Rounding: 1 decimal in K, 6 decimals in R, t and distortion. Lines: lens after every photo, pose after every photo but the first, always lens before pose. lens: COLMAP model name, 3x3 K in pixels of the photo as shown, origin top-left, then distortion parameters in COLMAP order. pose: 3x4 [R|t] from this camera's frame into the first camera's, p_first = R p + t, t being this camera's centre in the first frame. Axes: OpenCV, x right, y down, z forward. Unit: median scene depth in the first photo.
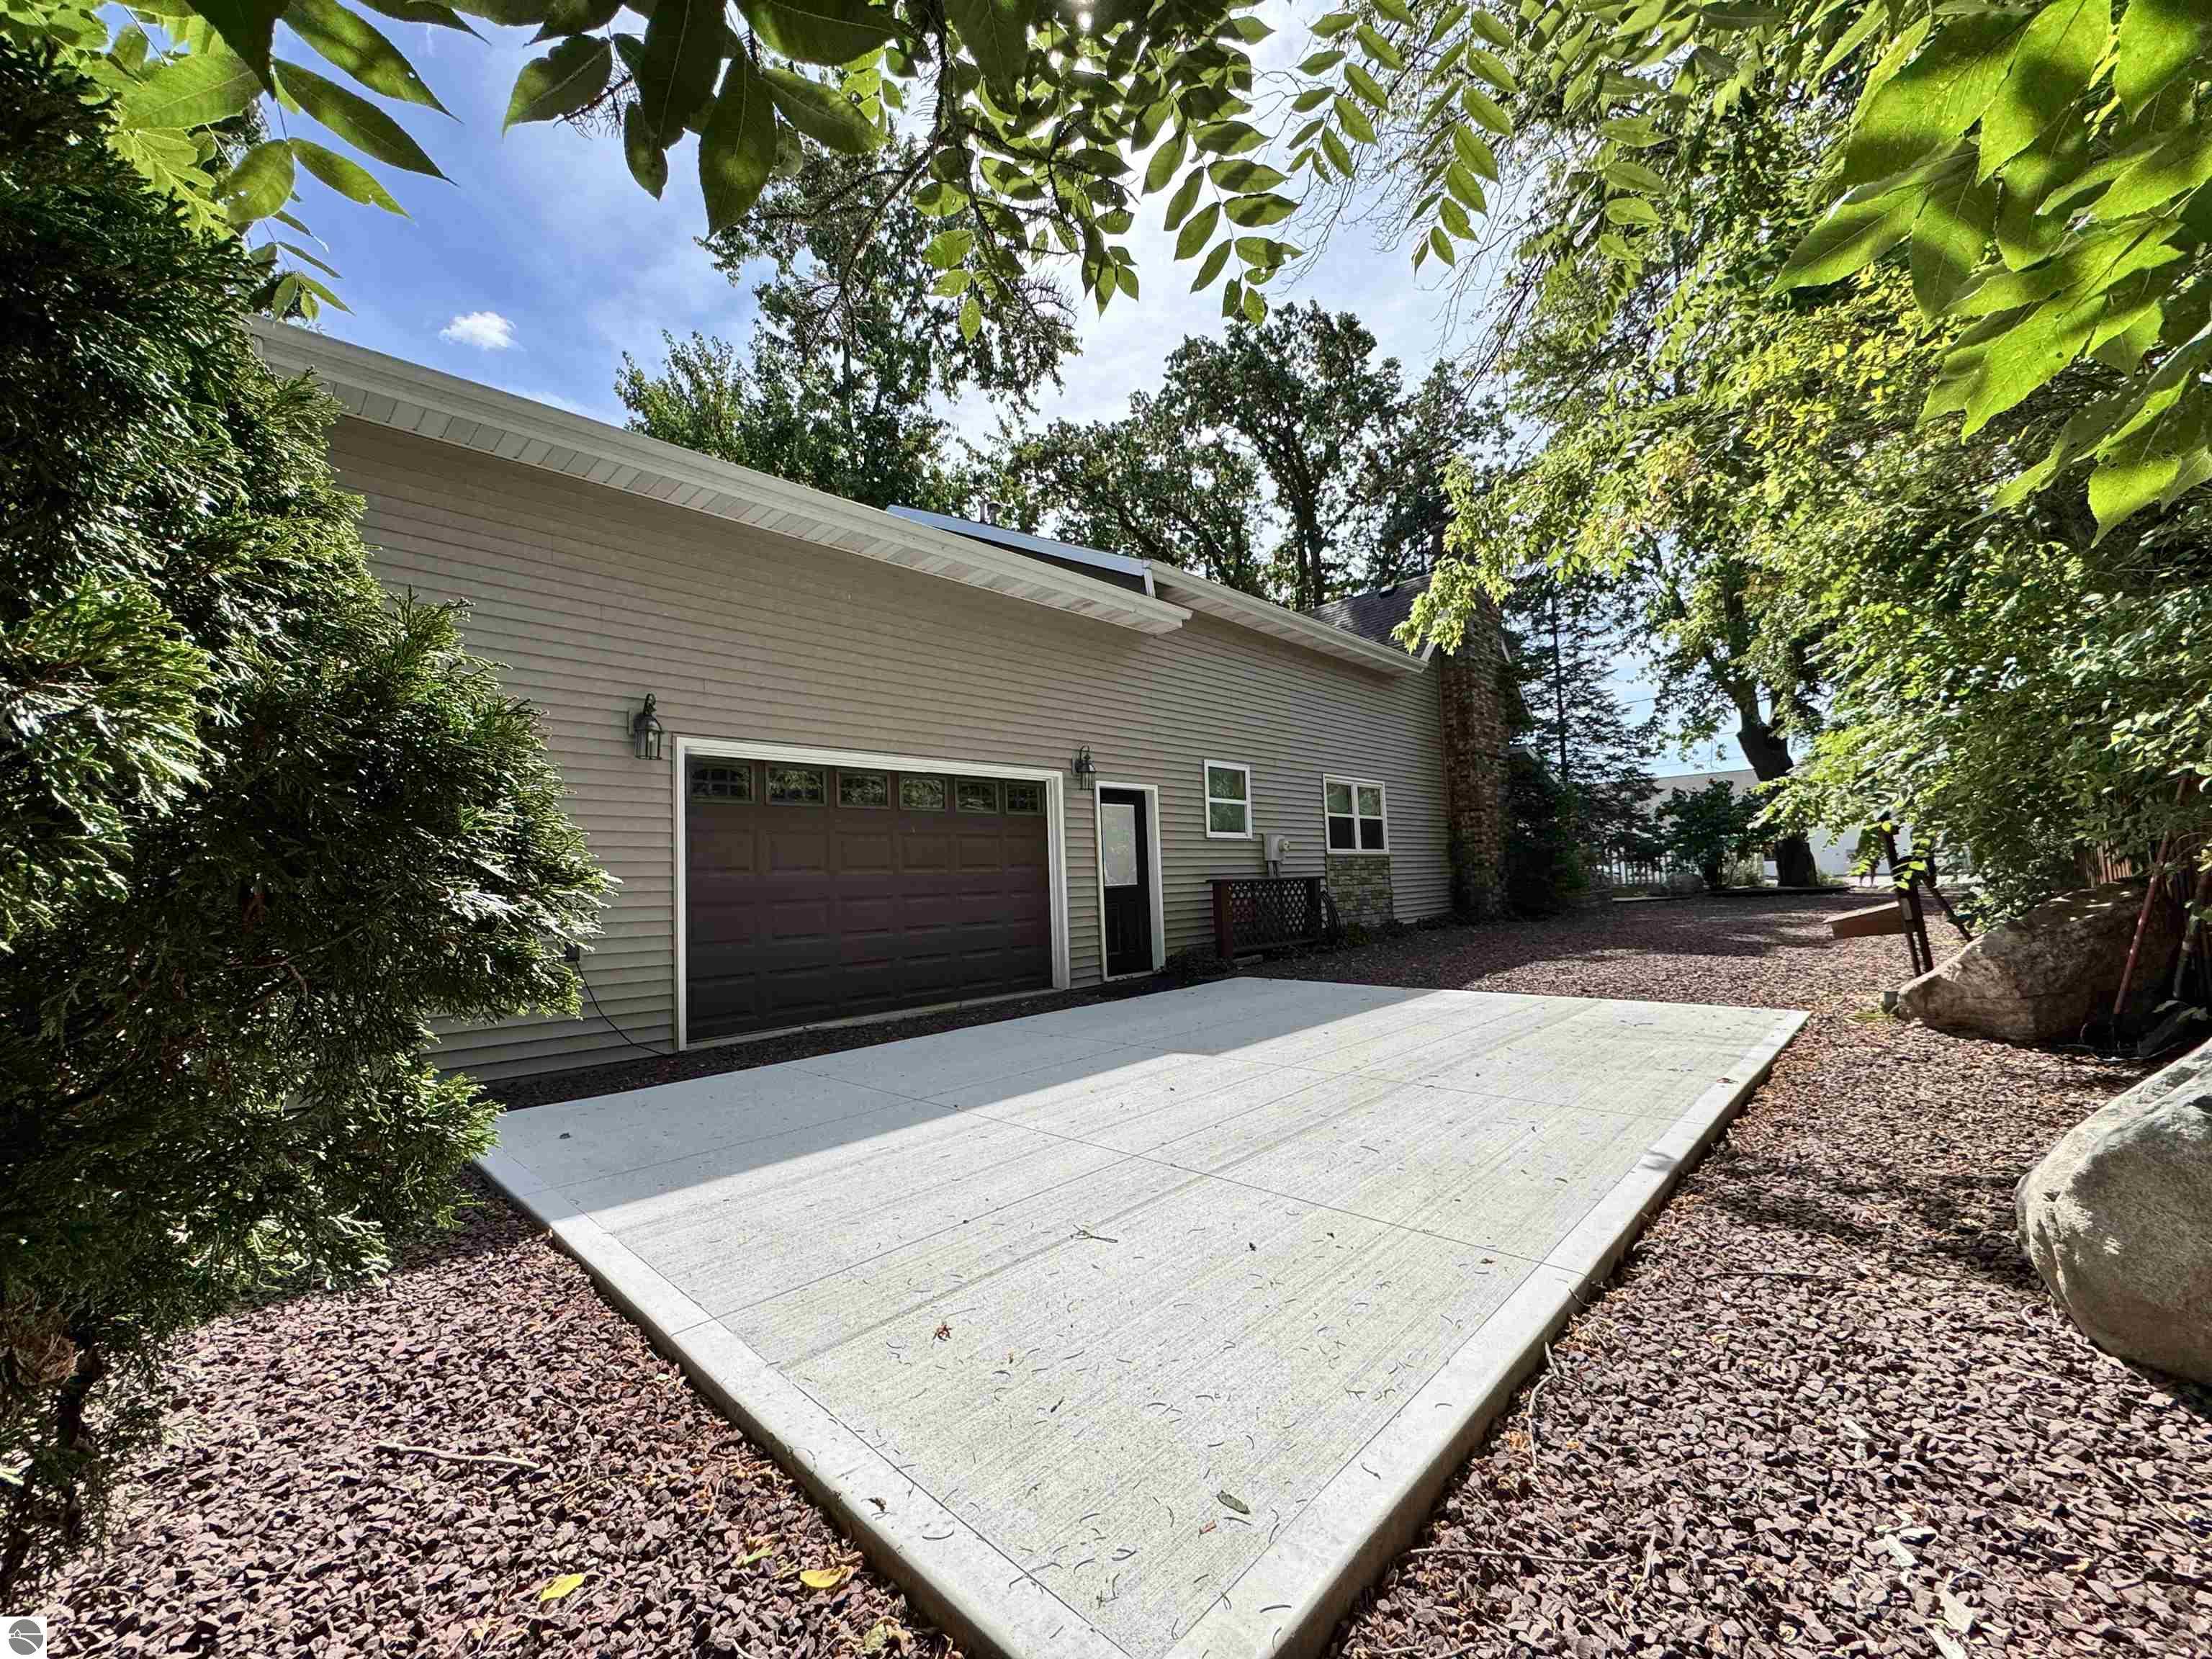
lens RADIAL K [[886.8, 0, 1110.9], [0, 886.8, 829.9], [0, 0, 1]] dist [-0.002274, -0.000085]
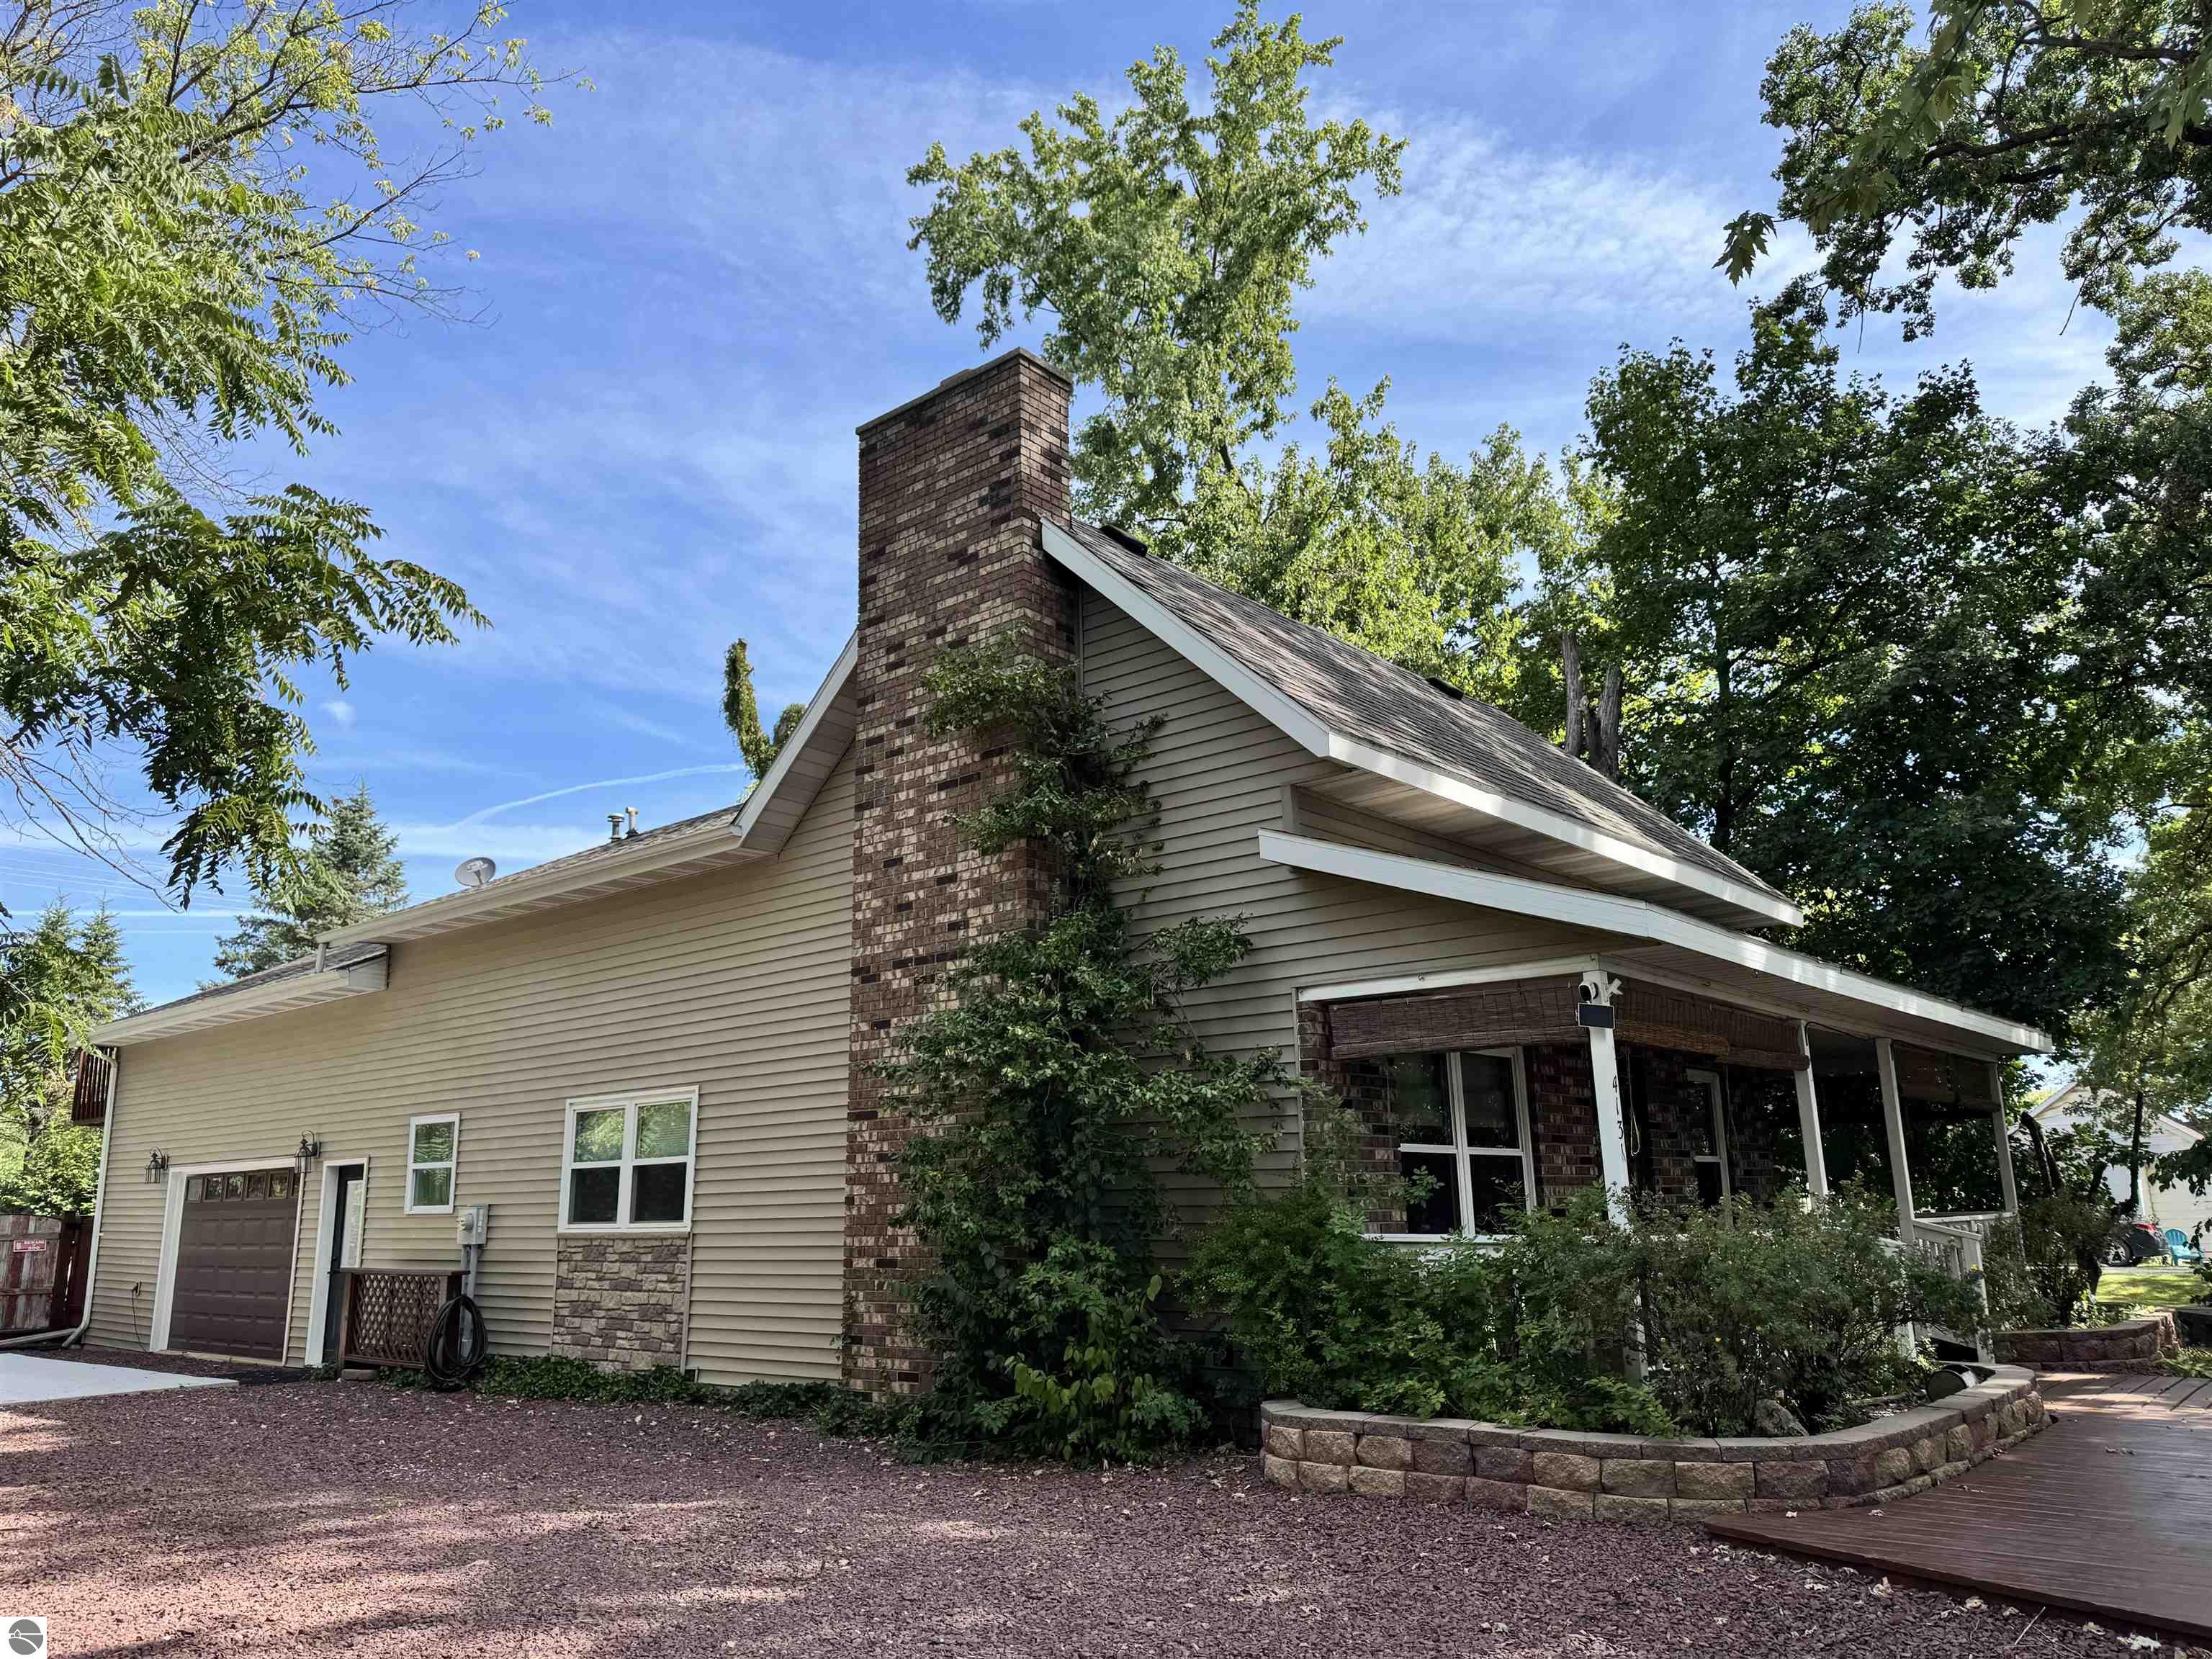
lens RADIAL K [[1570.2, 0, 1104.1], [0, 1570.2, 818.5], [0, 0, 1]] dist [0.033096, -0.039374]
pose [[0.045657, -0.199779, -0.978777, 1.779856], [0.080580, 0.977342, -0.195727, -0.011473], [0.995702, -0.069934, 0.060721, 1.708392]]
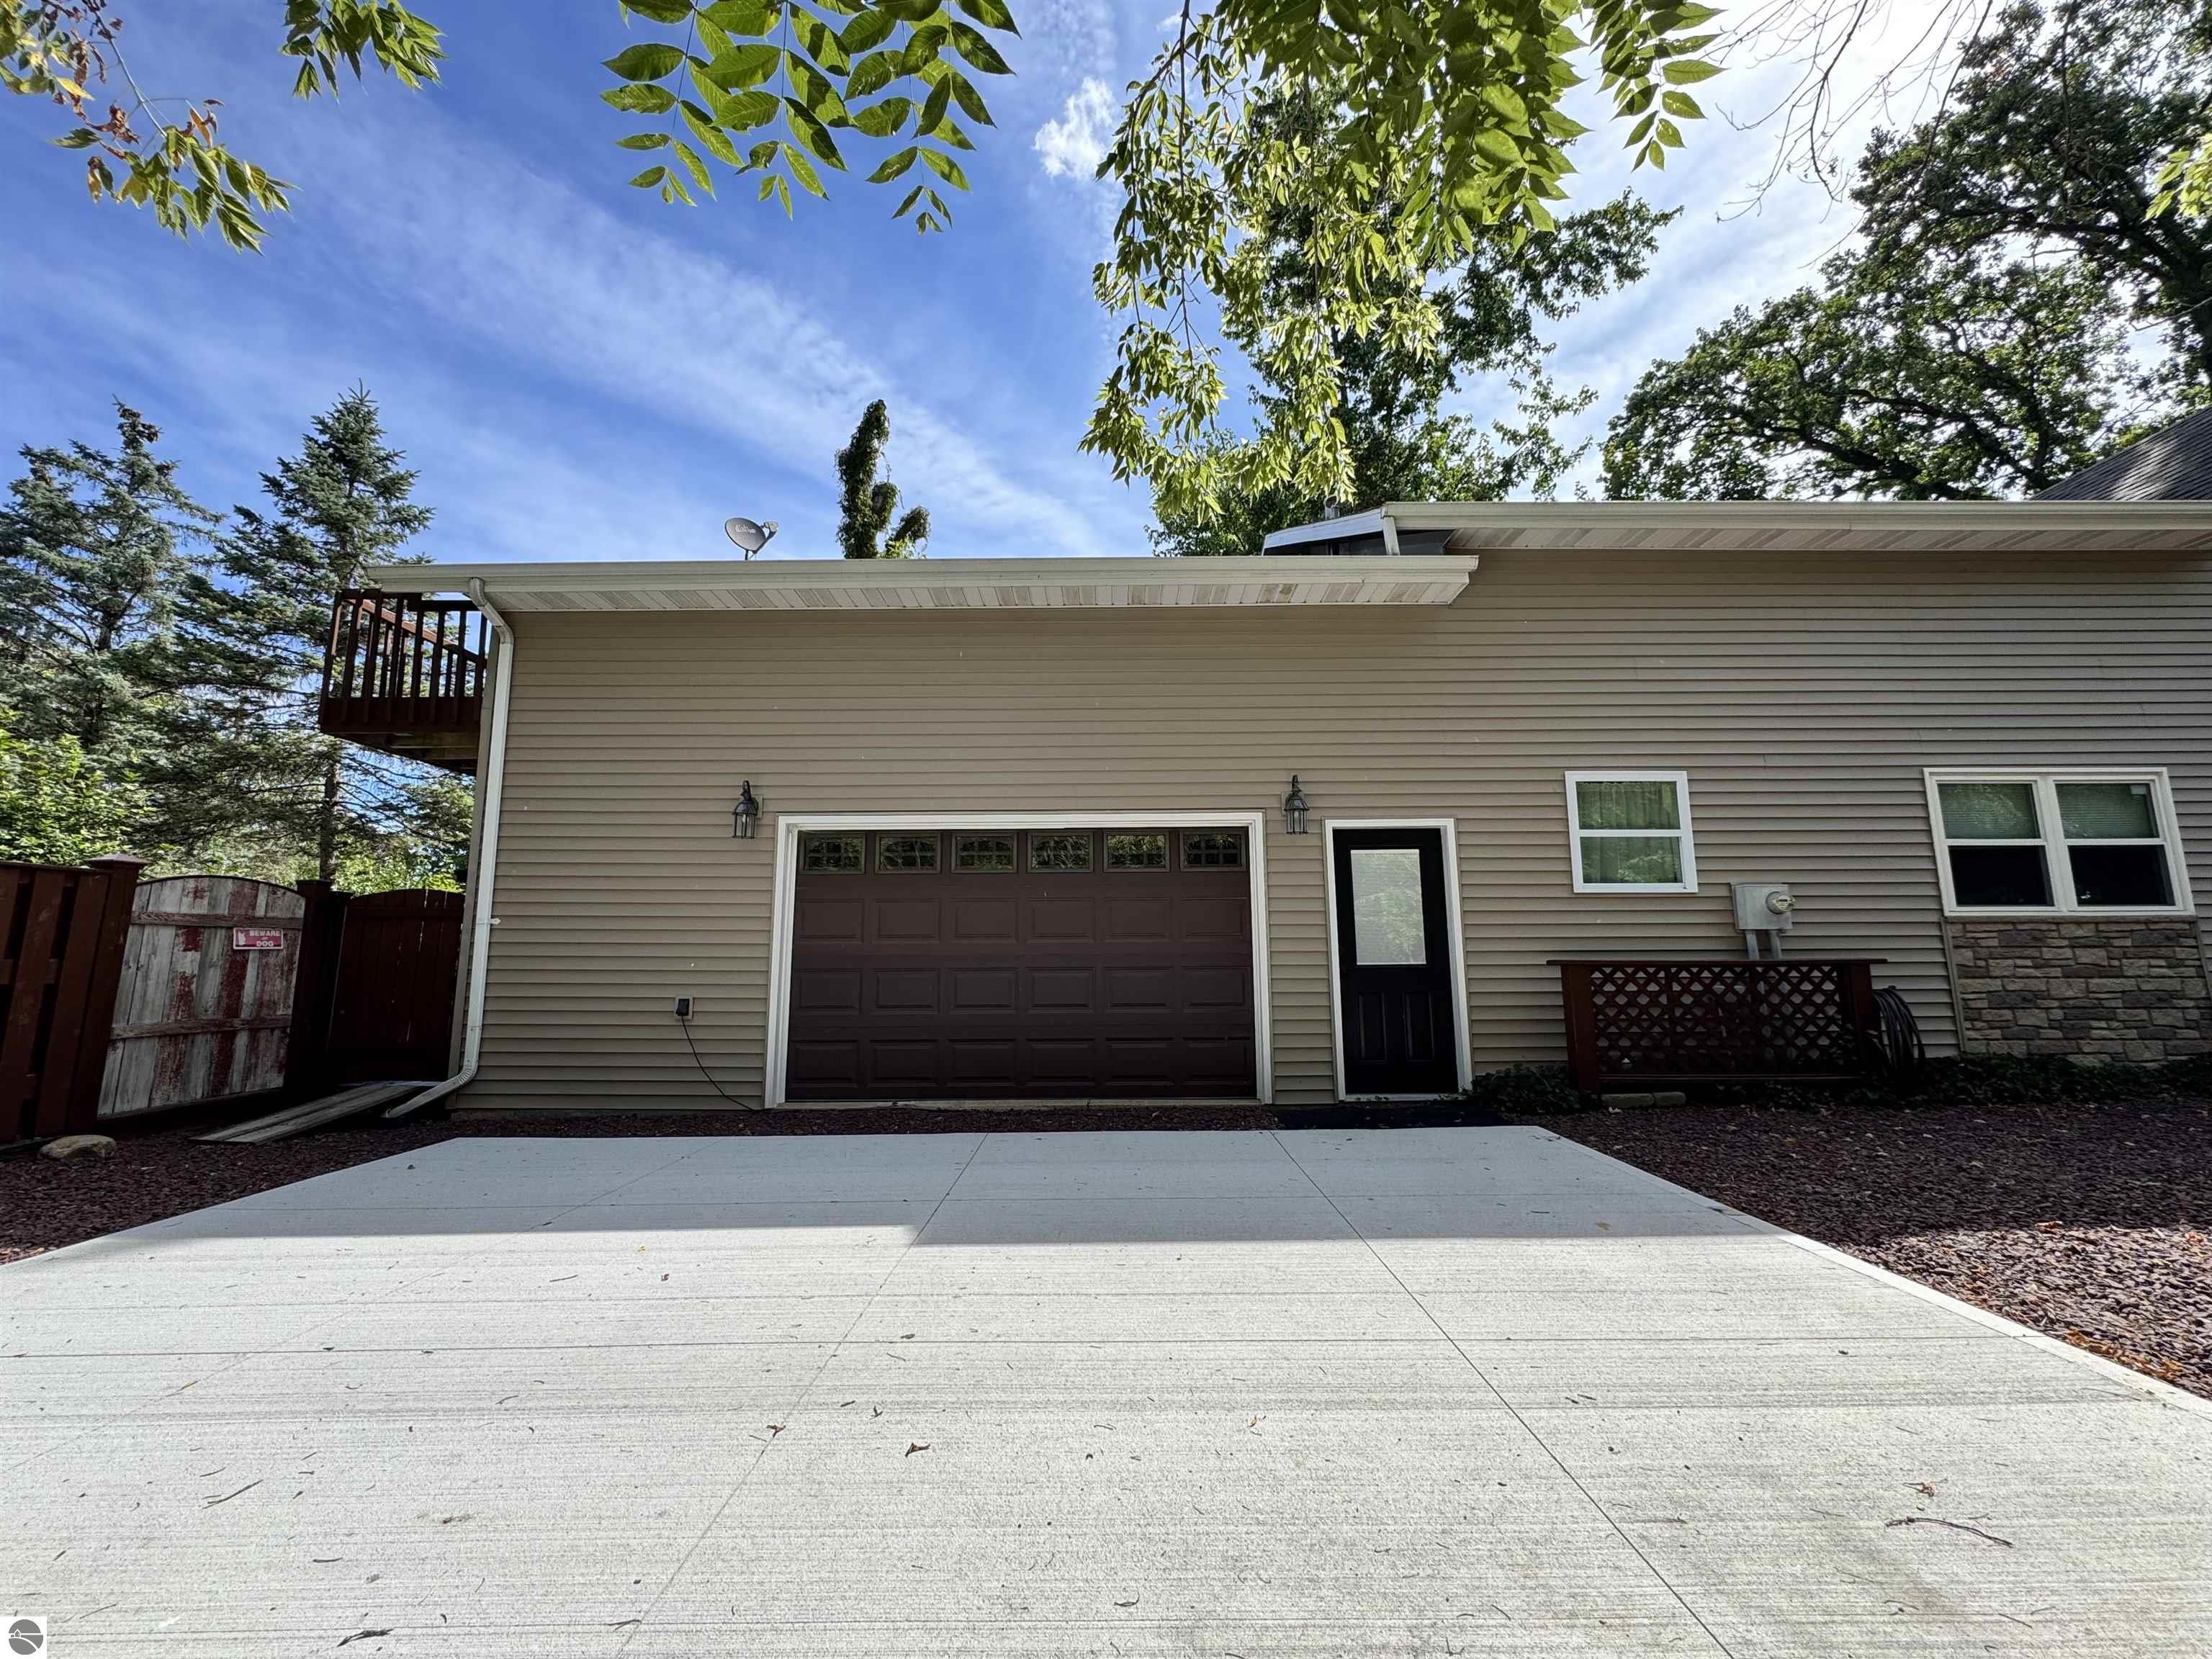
lens RADIAL K [[881.5, 0, 1109.7], [0, 881.5, 829.1], [0, 0, 1]] dist [-0.004478, -0.000513]
pose [[0.681183, -0.072203, -0.728544, 0.373185], [0.025193, 0.996847, -0.075239, 0.002178], [0.731679, 0.032898, 0.680855, 0.350392]]
